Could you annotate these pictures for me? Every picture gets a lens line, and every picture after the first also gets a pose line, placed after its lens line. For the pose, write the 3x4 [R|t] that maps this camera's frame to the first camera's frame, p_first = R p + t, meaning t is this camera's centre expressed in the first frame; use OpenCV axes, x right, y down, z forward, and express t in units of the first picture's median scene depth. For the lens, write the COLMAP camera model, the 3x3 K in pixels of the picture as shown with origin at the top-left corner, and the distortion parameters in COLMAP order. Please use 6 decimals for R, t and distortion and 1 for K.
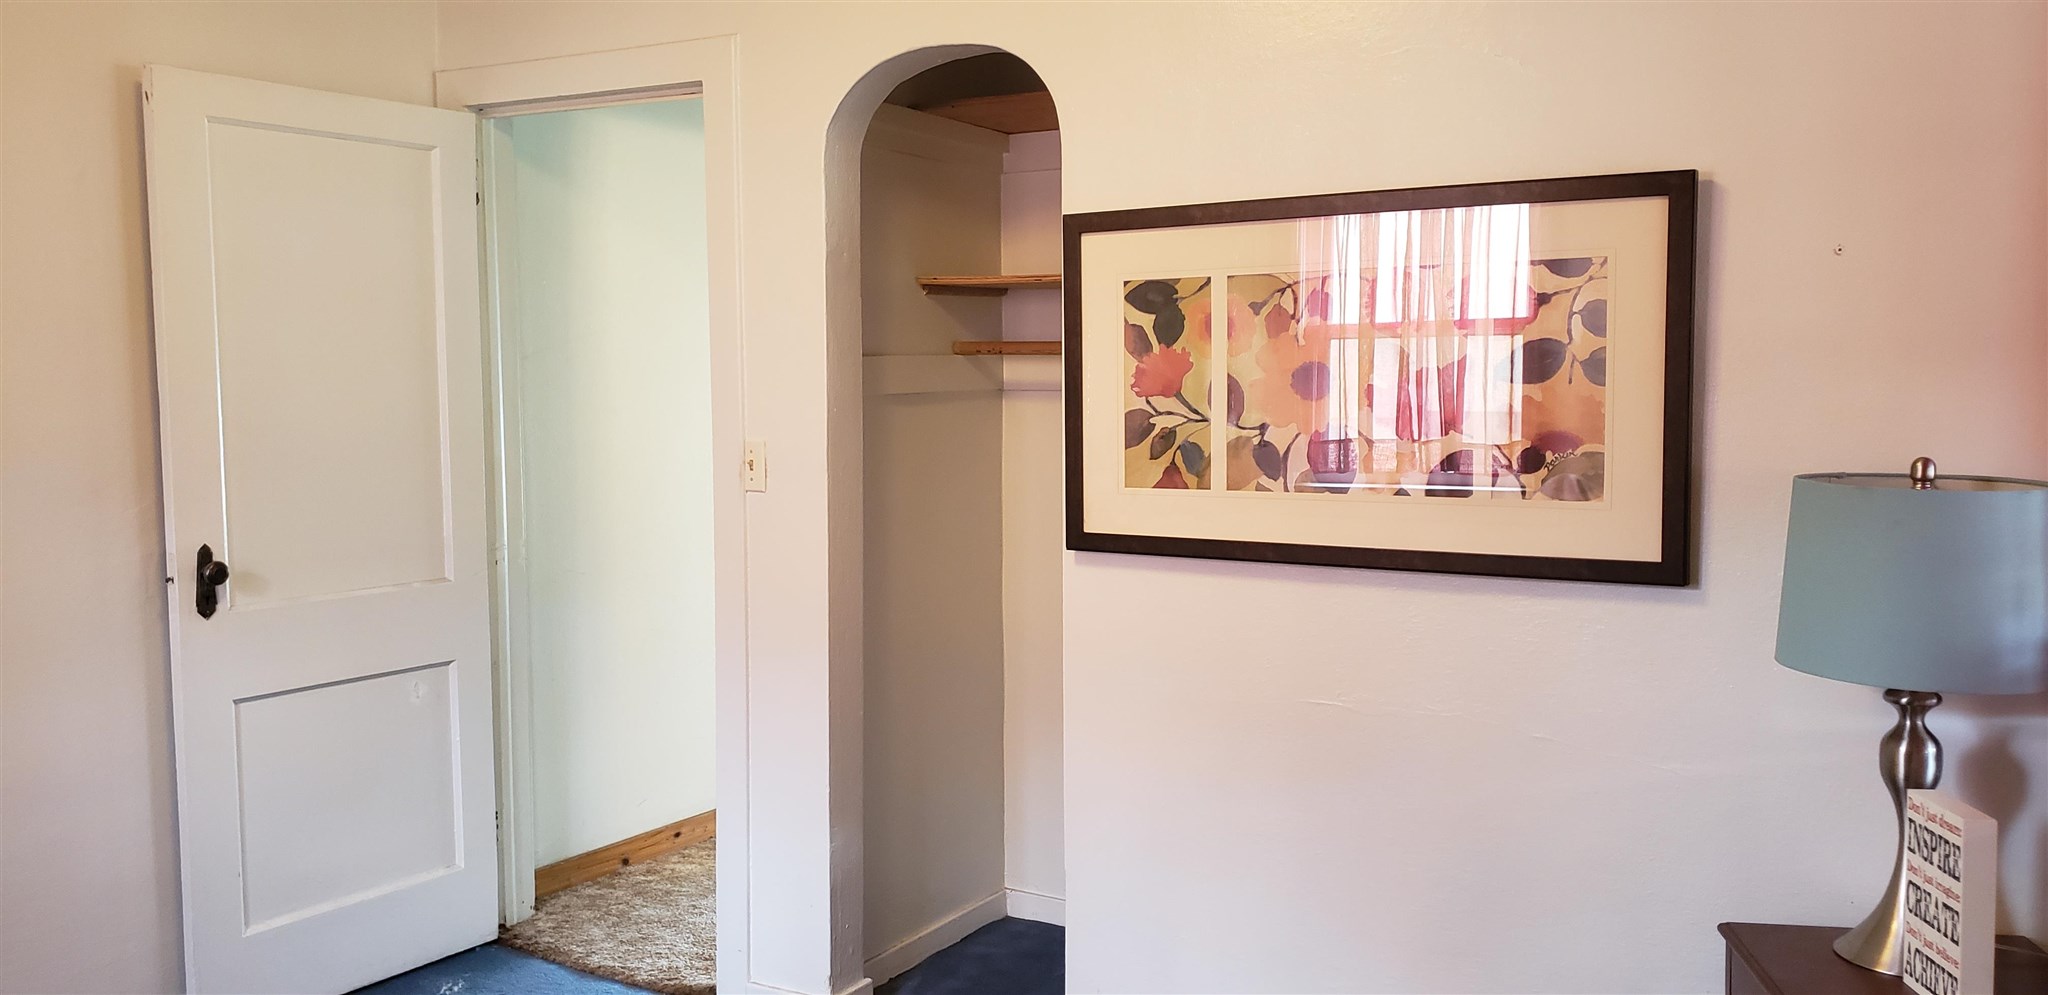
lens RADIAL K [[1614.7, 0, 1024.2], [0, 1614.7, 483.1], [0, 0, 1]] dist [0.044254, -0.001692]
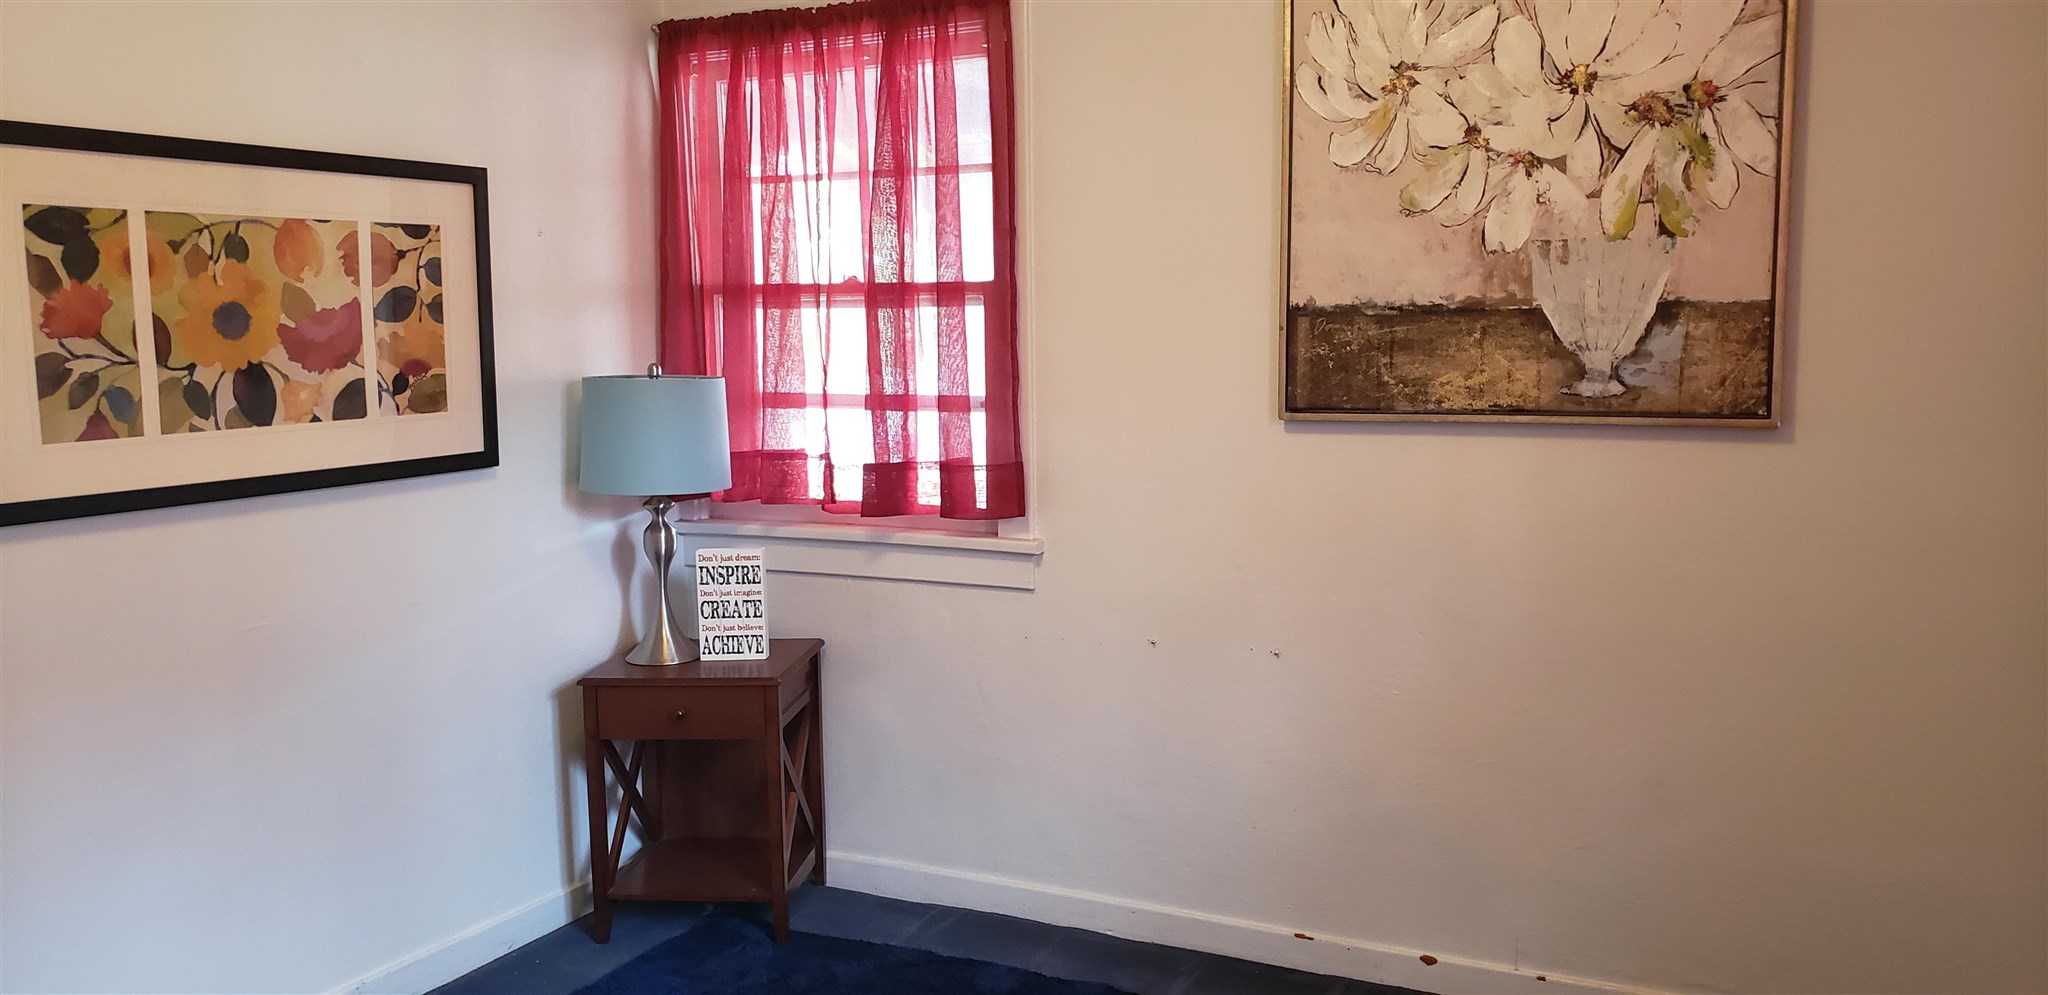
lens RADIAL K [[1614.7, 0, 1024.2], [0, 1614.7, 483.1], [0, 0, 1]] dist [0.044254, -0.001692]
pose [[-0.095541, -0.092679, 0.991102, -0.894258], [0.086528, 0.991114, 0.101022, -0.020799], [-0.991658, 0.095410, -0.086673, 0.579644]]
